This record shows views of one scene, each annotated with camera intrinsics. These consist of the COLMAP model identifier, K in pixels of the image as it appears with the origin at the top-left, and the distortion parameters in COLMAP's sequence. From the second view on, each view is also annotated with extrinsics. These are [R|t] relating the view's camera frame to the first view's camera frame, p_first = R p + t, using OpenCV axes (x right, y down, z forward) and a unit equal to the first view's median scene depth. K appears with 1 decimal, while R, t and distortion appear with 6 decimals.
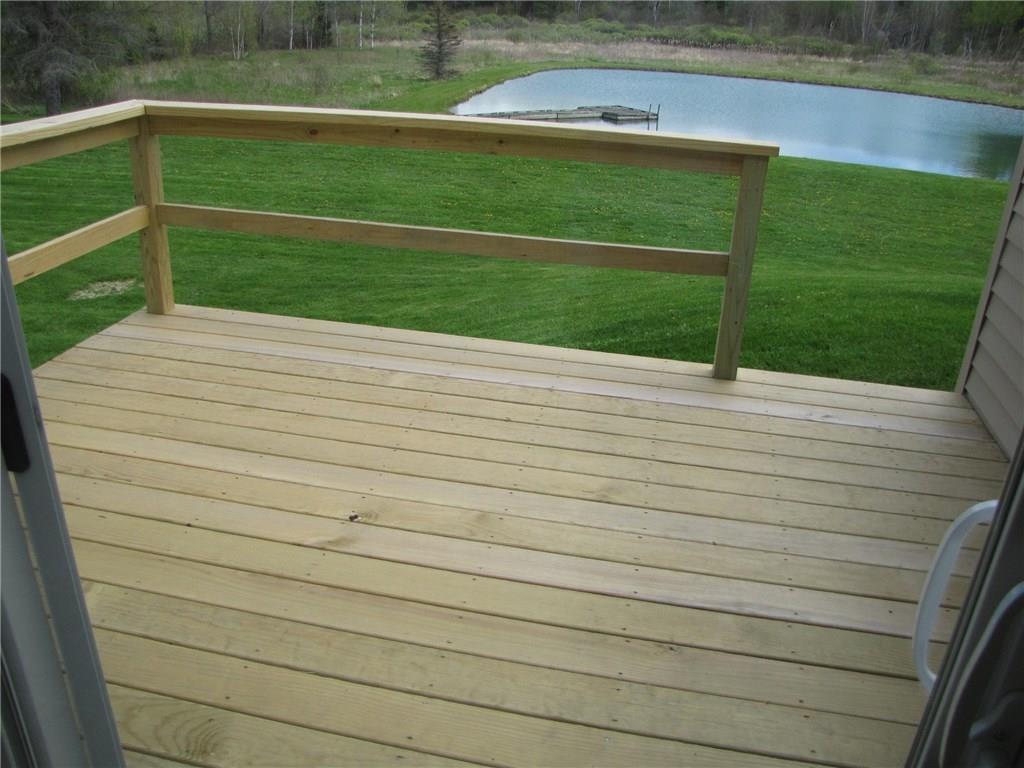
lens RADIAL K [[862.5, 0, 513.3], [0, 862.5, 389.6], [0, 0, 1]] dist [-0.179188, 0.146240]
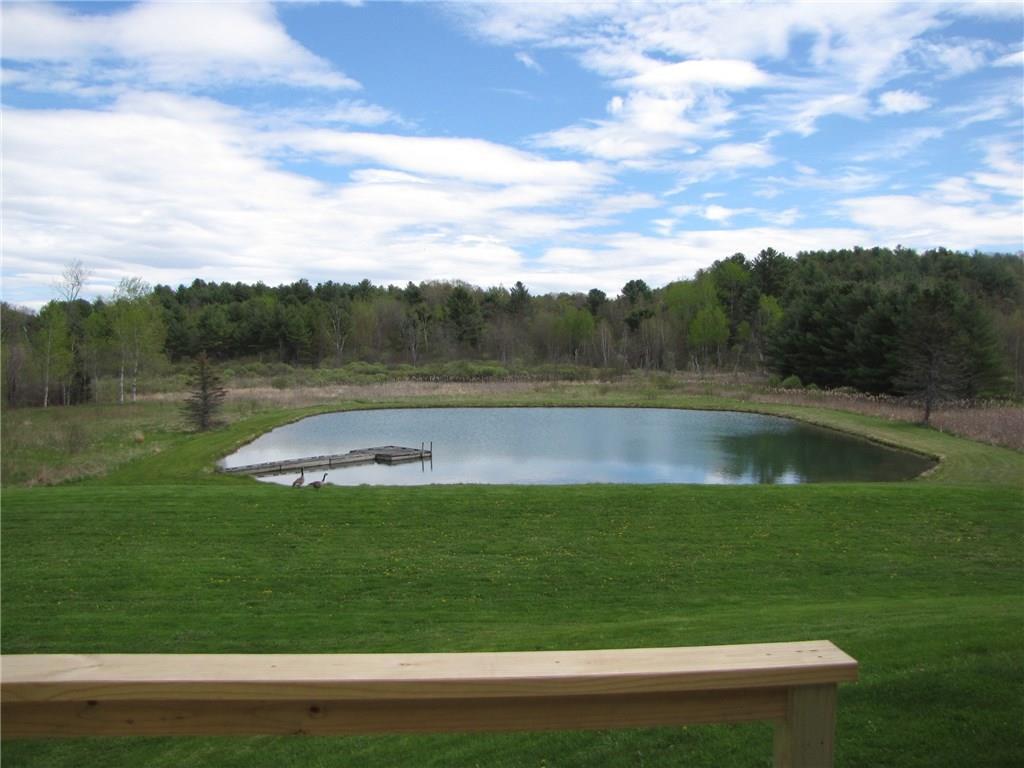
lens RADIAL K [[862.5, 0, 508.2], [0, 862.5, 383.6], [0, 0, 1]] dist [-0.179188, 0.146240]
pose [[0.964111, -0.052555, 0.260247, -0.001368], [0.147324, 0.921357, -0.359718, -0.016725], [-0.220875, 0.385149, 0.896033, 0.028886]]
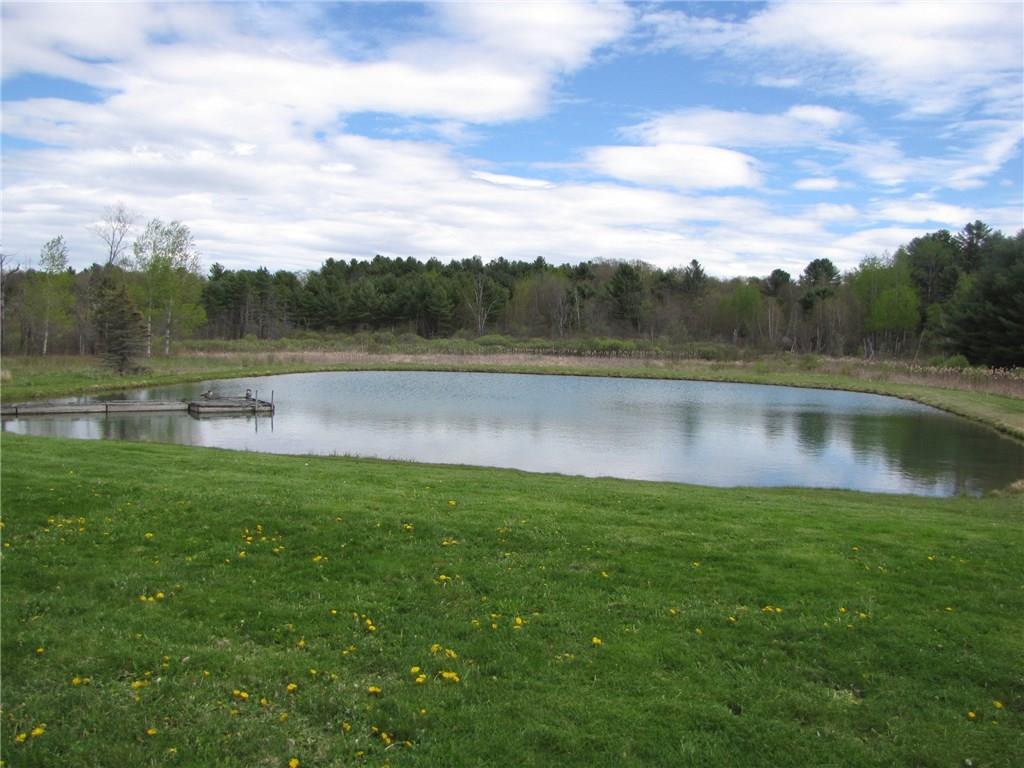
lens RADIAL K [[862.5, 0, 515.9], [0, 862.5, 383.1], [0, 0, 1]] dist [-0.179188, 0.146240]
pose [[0.999513, -0.012318, 0.028682, 0.286924], [0.022072, 0.928617, -0.370382, -0.065789], [-0.022072, 0.370835, 0.928436, 0.280725]]
